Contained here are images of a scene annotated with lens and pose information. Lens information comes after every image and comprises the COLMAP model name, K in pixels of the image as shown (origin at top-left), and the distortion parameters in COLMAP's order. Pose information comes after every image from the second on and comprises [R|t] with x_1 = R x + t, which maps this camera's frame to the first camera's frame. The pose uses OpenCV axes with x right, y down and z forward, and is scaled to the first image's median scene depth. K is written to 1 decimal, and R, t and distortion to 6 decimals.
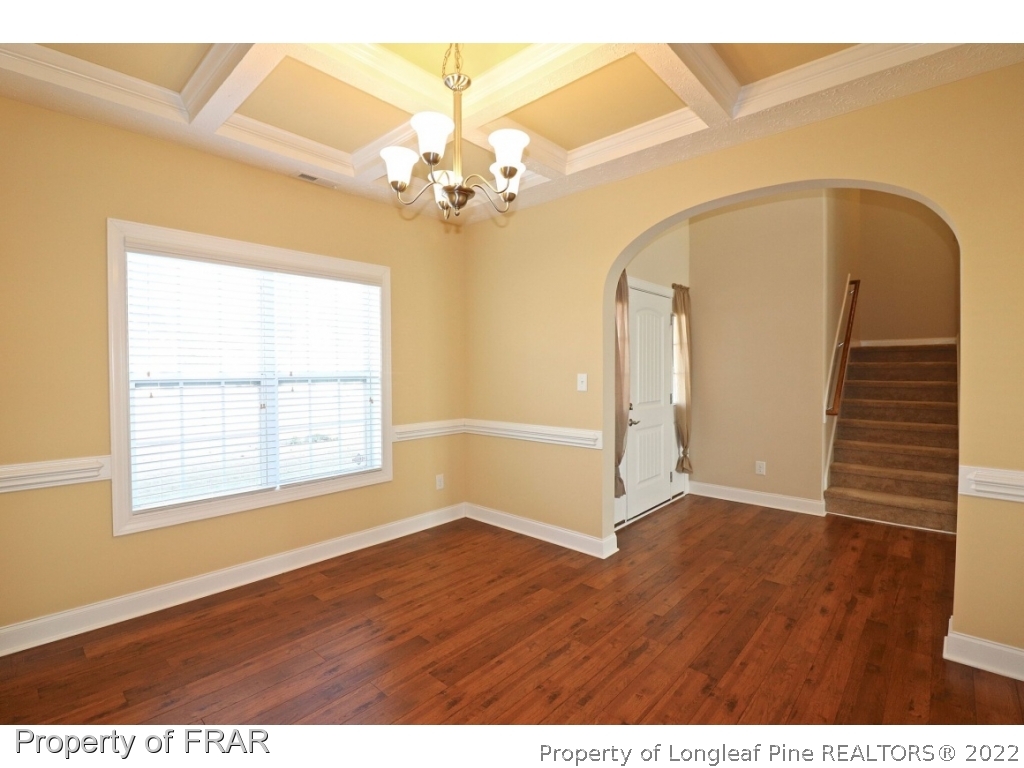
lens RADIAL K [[479.5, 0, 501.9], [0, 479.5, 377.5], [0, 0, 1]] dist [-0.012603, -0.001076]
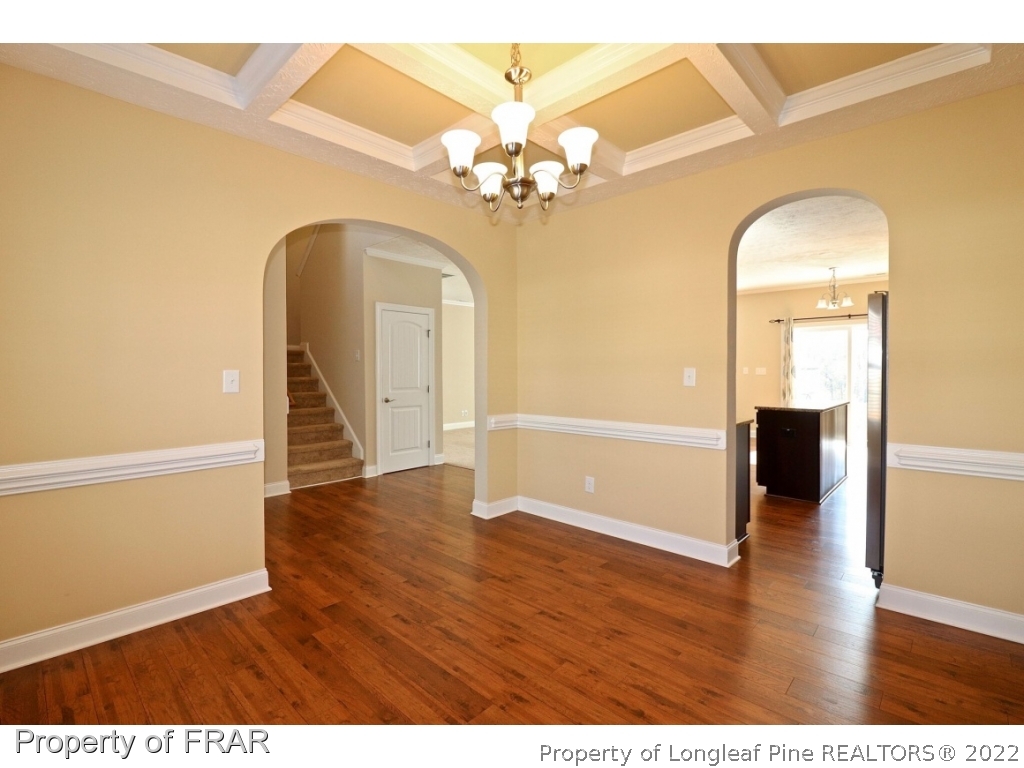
lens RADIAL K [[479.5, 0, 501.9], [0, 479.5, 377.5], [0, 0, 1]] dist [-0.012603, -0.001076]
pose [[0.015256, -0.014224, 0.999782, -0.750147], [0.023879, 0.999619, 0.013857, 0.005233], [-0.999598, 0.023662, 0.015589, 0.700808]]
